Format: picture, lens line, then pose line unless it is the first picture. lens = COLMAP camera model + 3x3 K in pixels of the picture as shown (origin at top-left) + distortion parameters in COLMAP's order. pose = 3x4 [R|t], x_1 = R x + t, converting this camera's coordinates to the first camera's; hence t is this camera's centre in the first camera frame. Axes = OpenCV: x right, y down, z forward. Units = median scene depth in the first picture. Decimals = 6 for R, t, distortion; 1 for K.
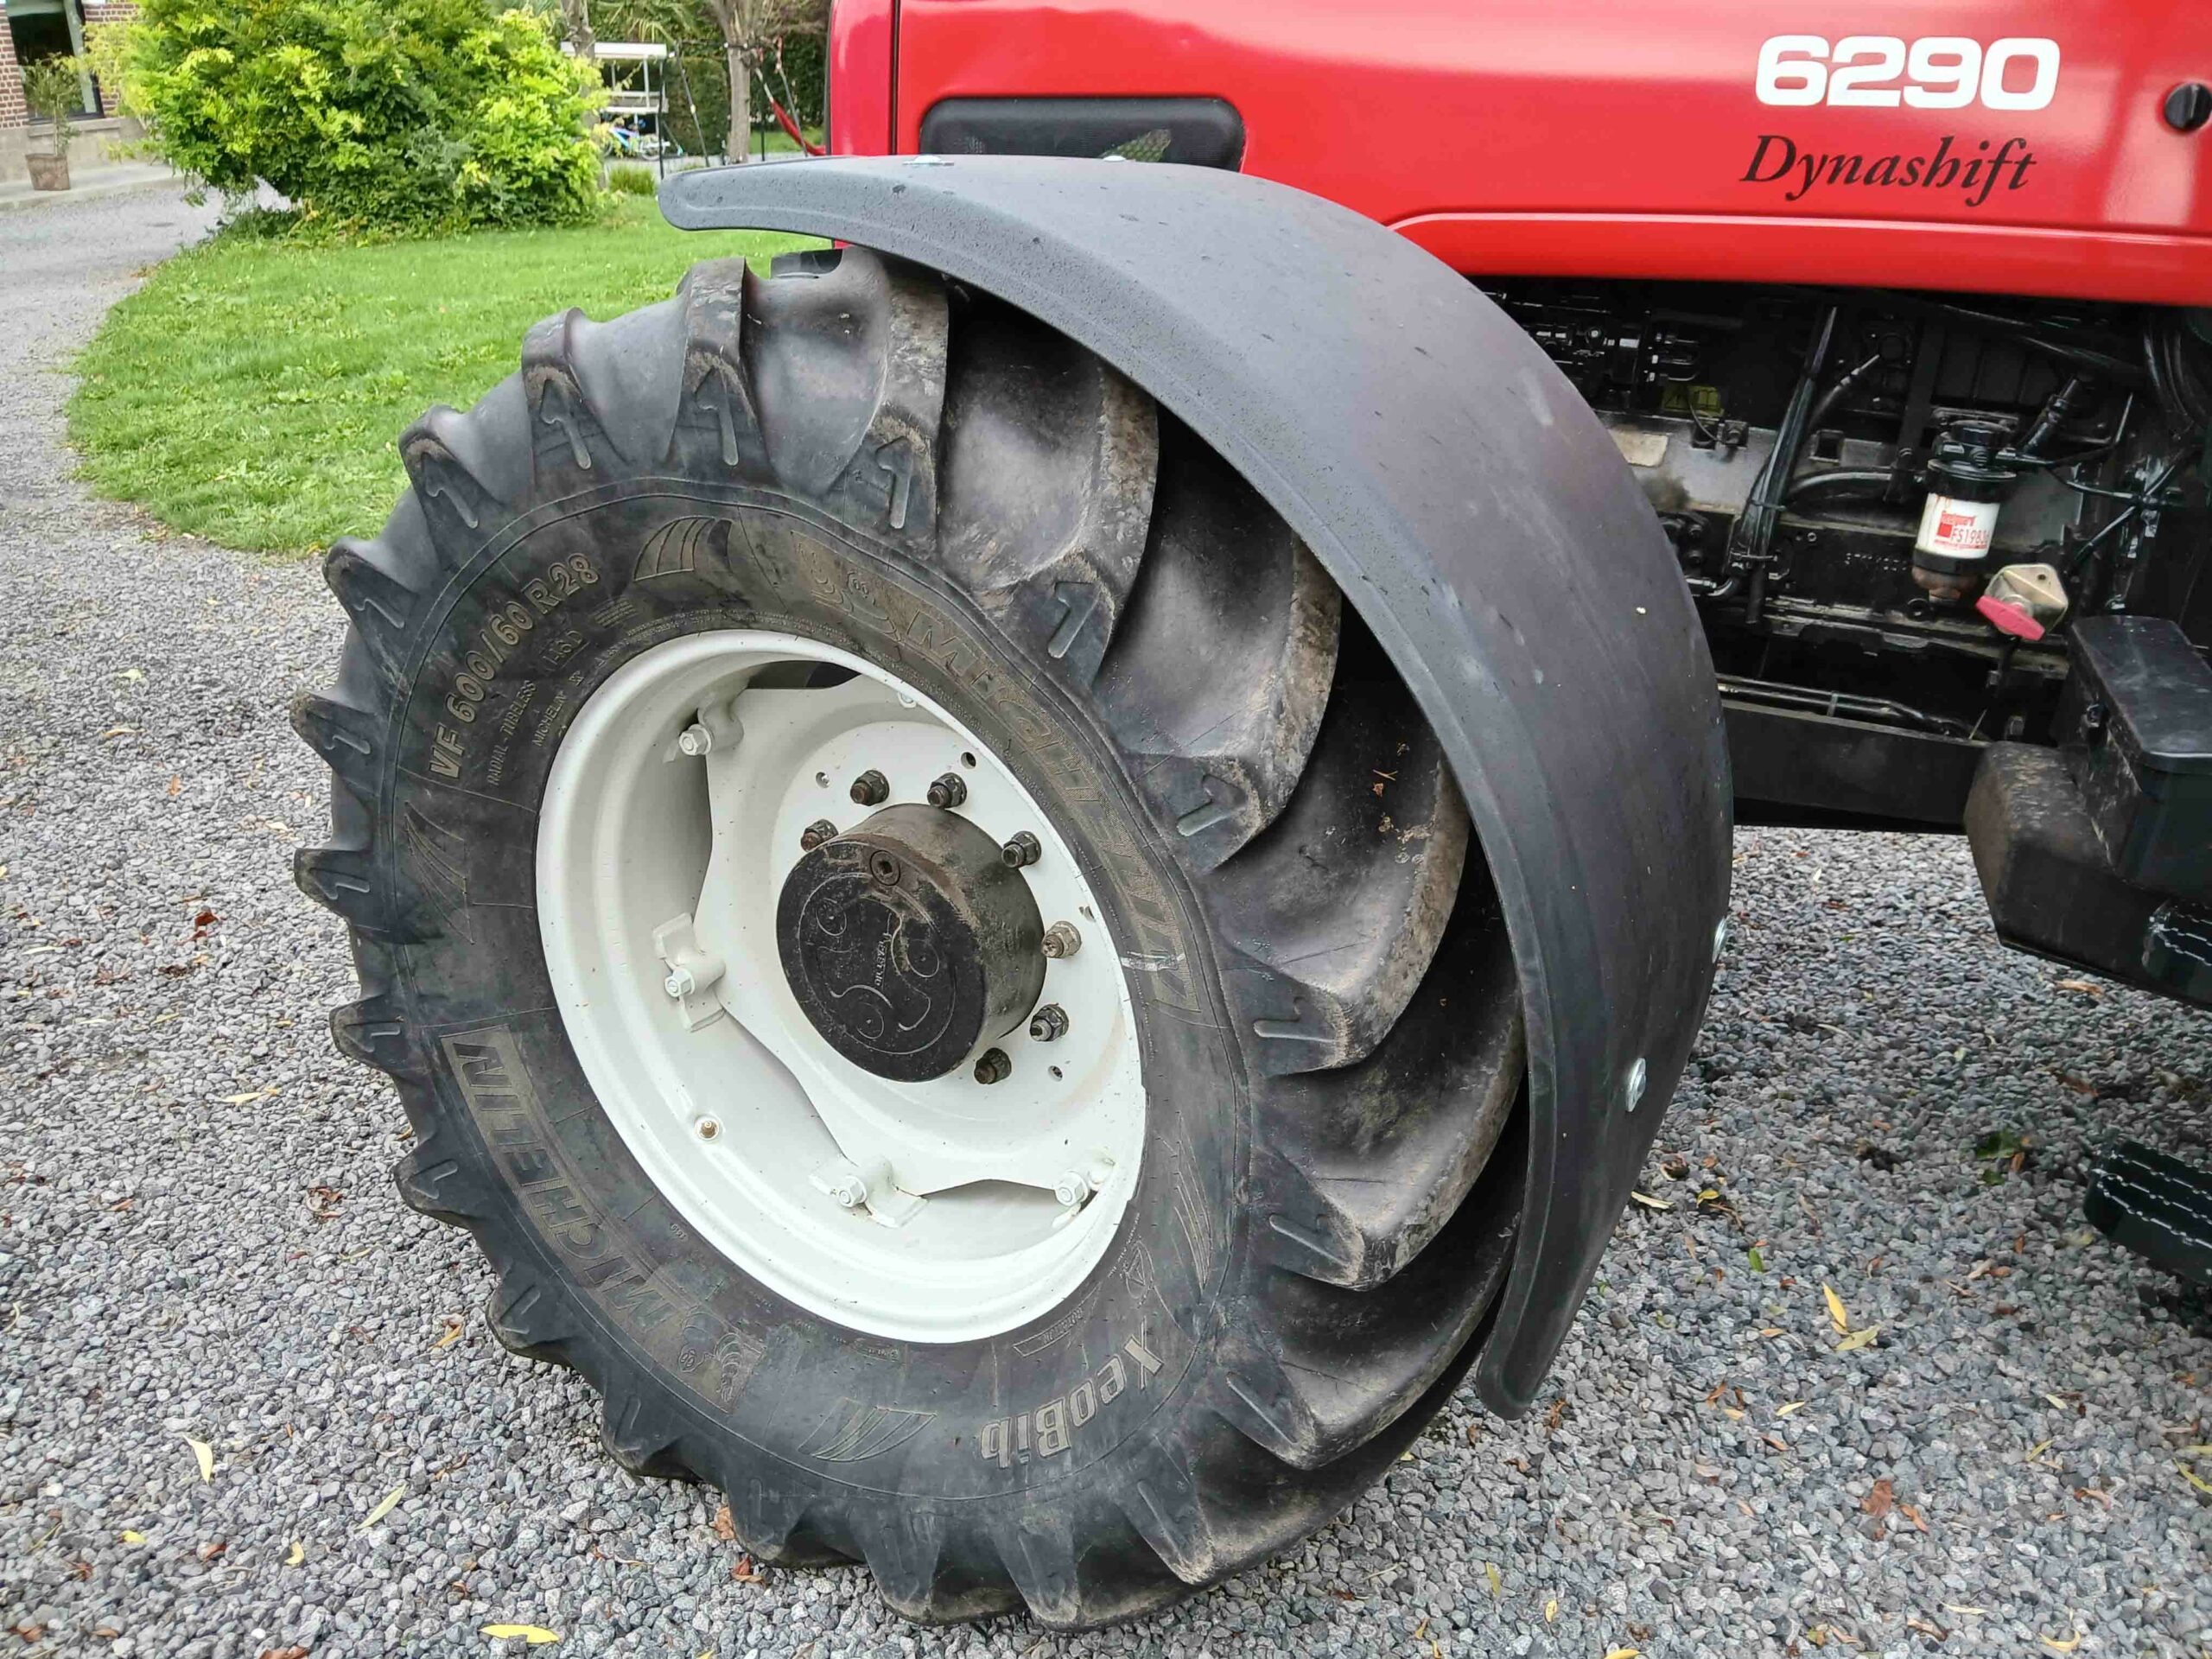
lens RADIAL K [[1728.9, 0, 1150.2], [0, 1728.9, 815.1], [0, 0, 1]] dist [0.046091, -0.105911]
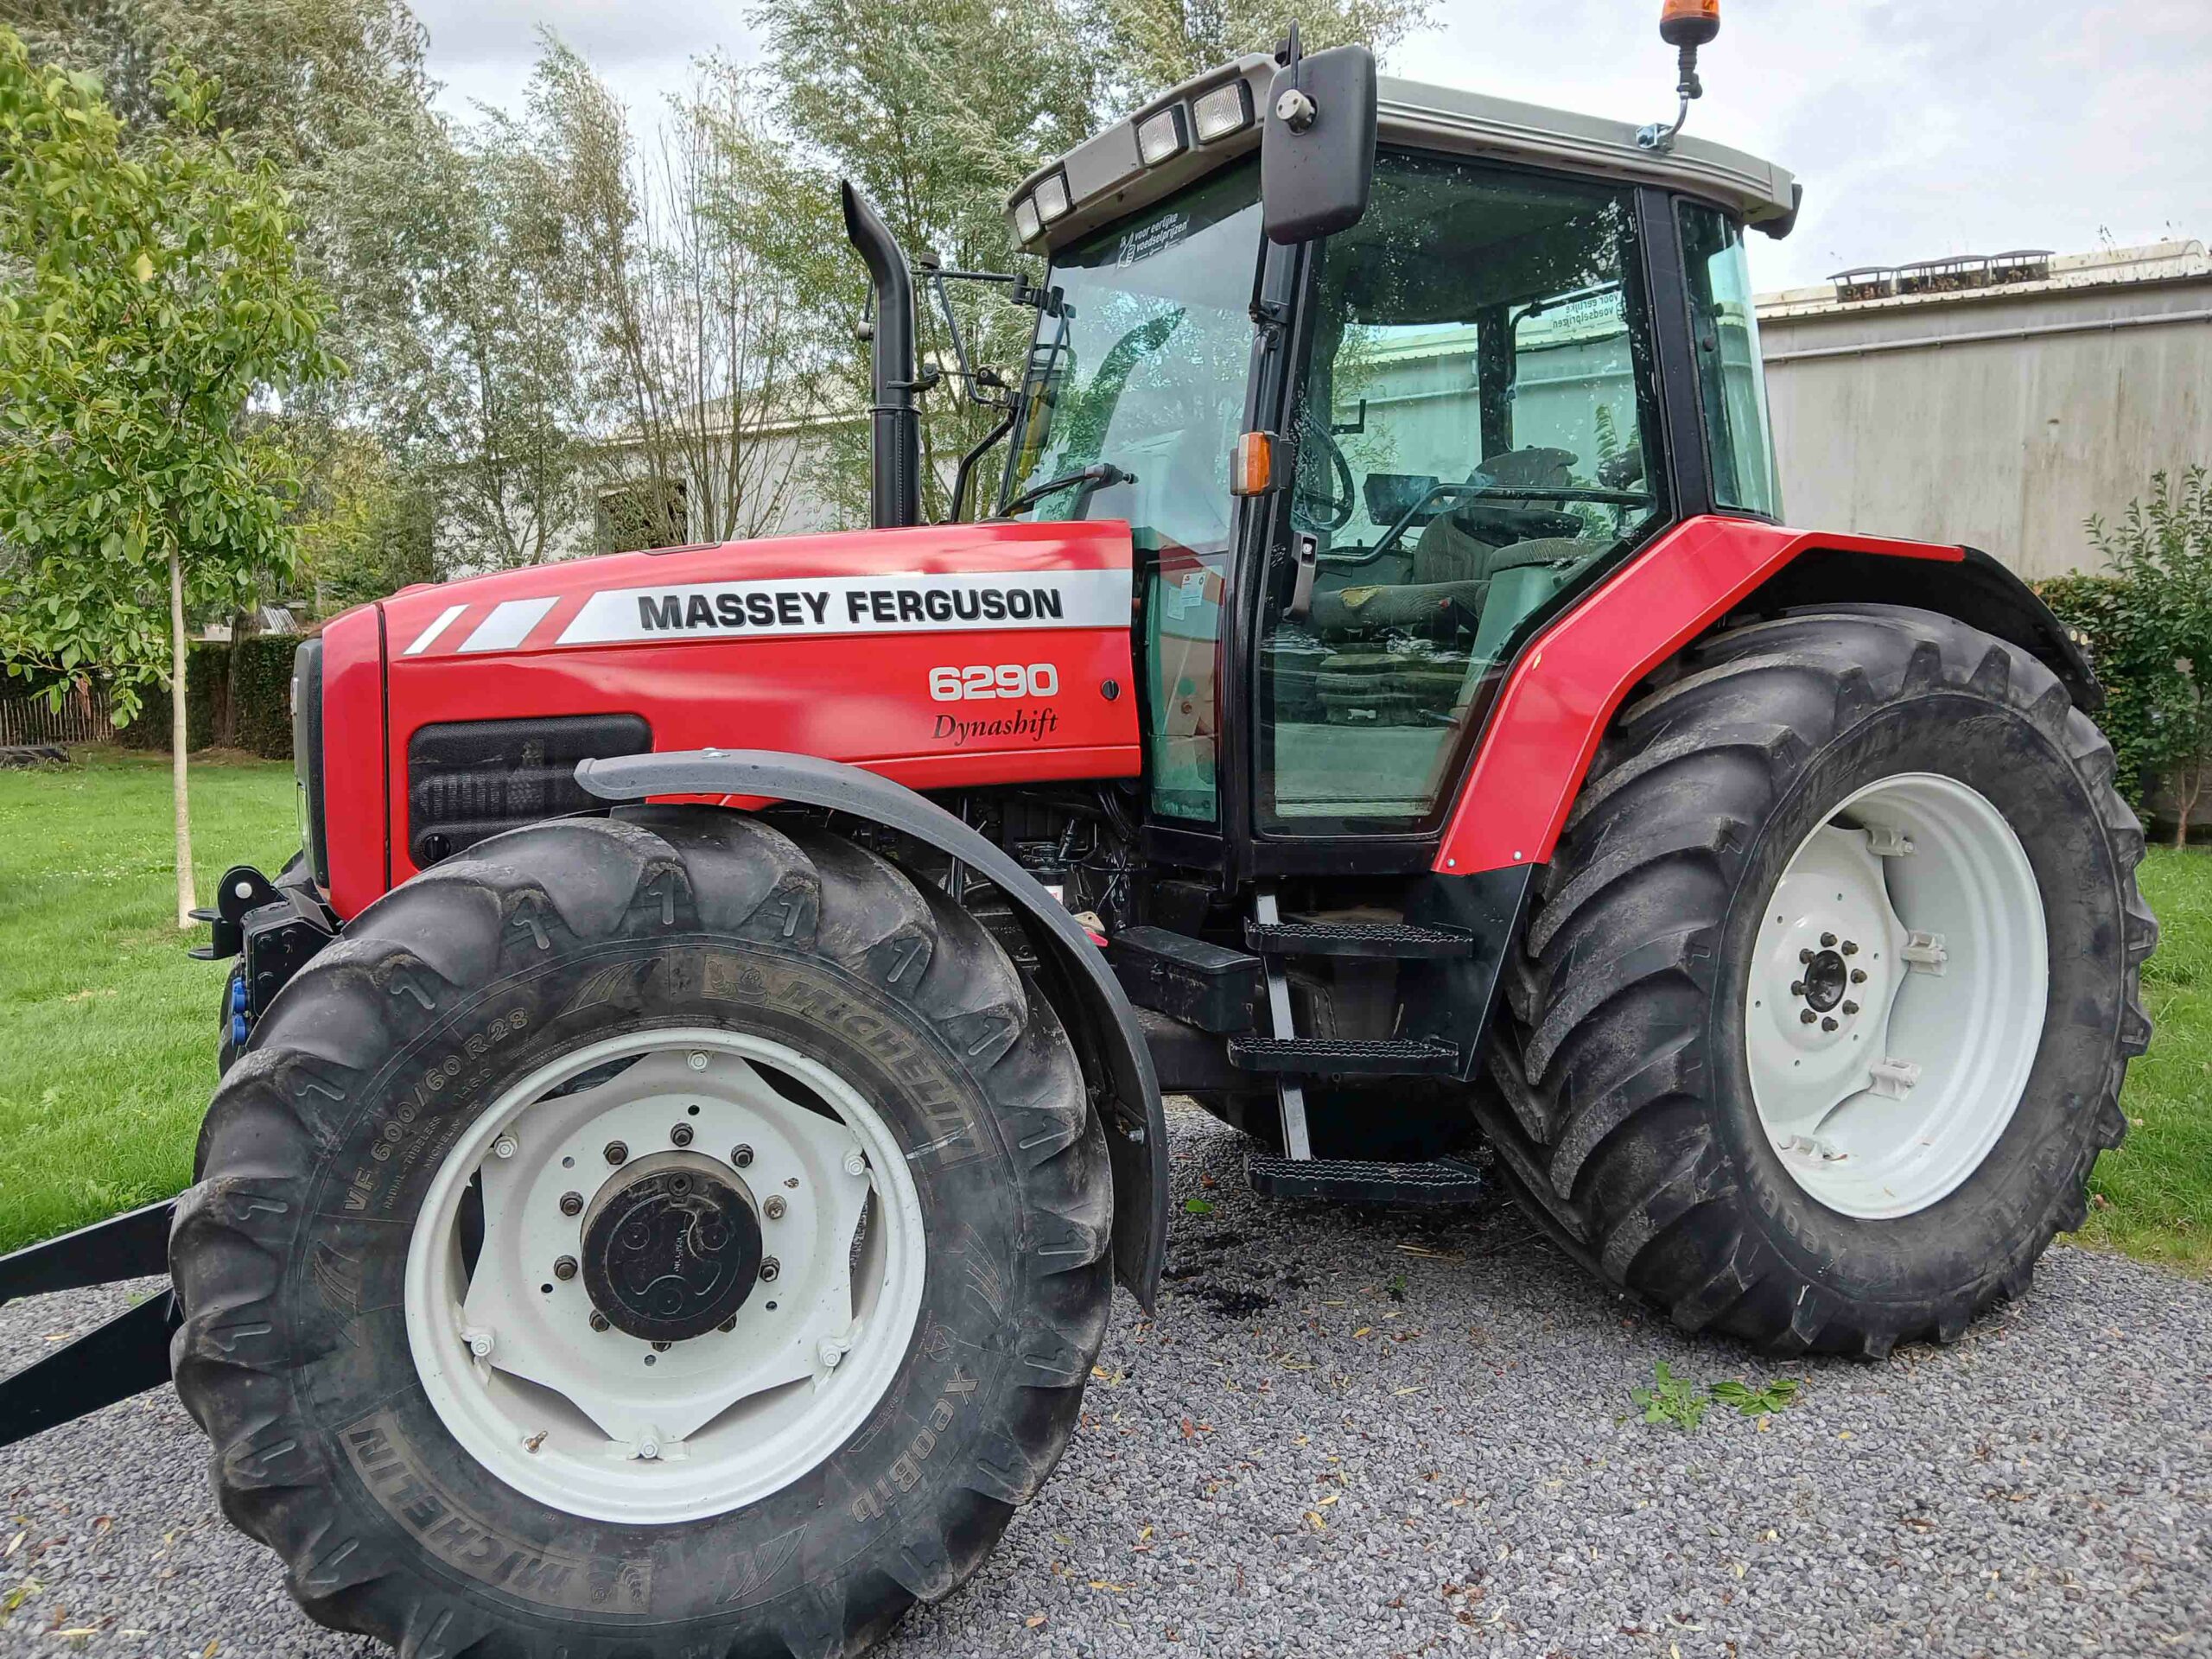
lens RADIAL K [[1728.9, 0, 1129.3], [0, 1728.9, 781.1], [0, 0, 1]] dist [0.046091, -0.105911]
pose [[0.690238, -0.087215, 0.718307, -0.816200], [0.315509, 0.929644, -0.190305, 0.100431], [-0.651173, 0.357988, 0.669193, -0.366666]]
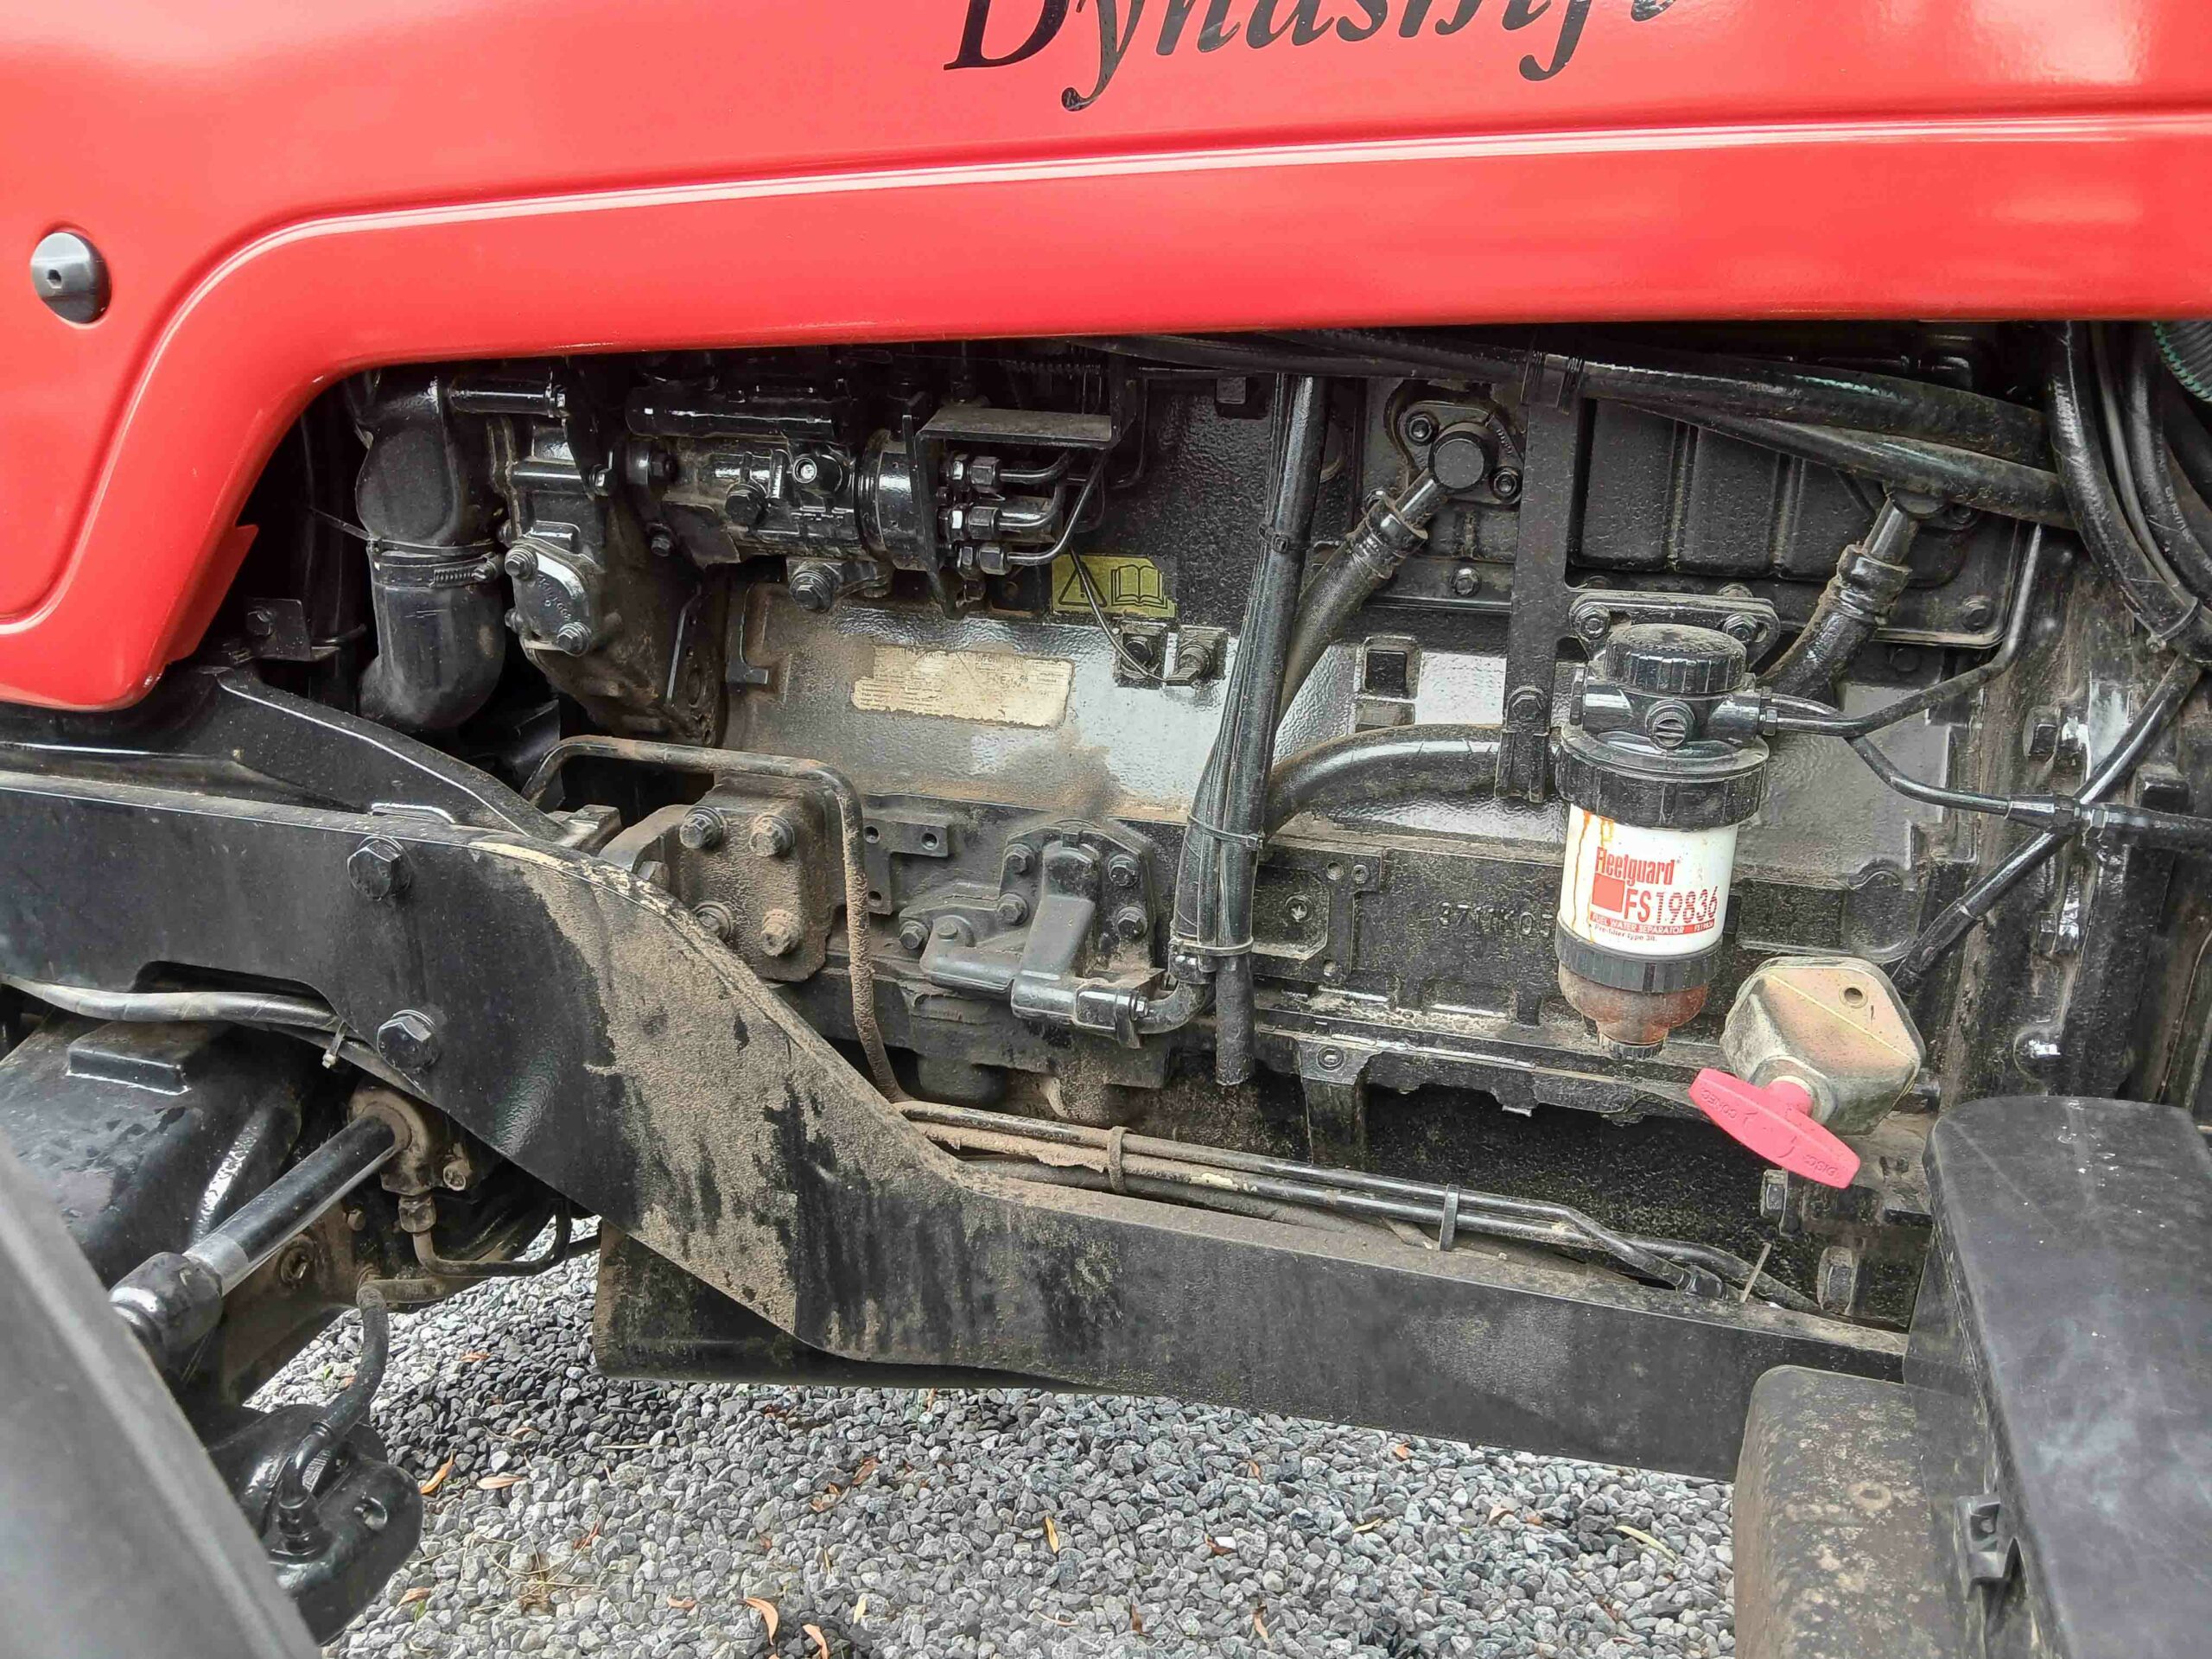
lens RADIAL K [[1728.9, 0, 1127.0], [0, 1728.9, 826.3], [0, 0, 1]] dist [0.046091, -0.105911]
pose [[0.997507, -0.070159, 0.007631, 0.338182], [0.070340, 0.997162, -0.026852, -0.175520], [-0.005726, 0.027322, 0.999610, 0.583020]]
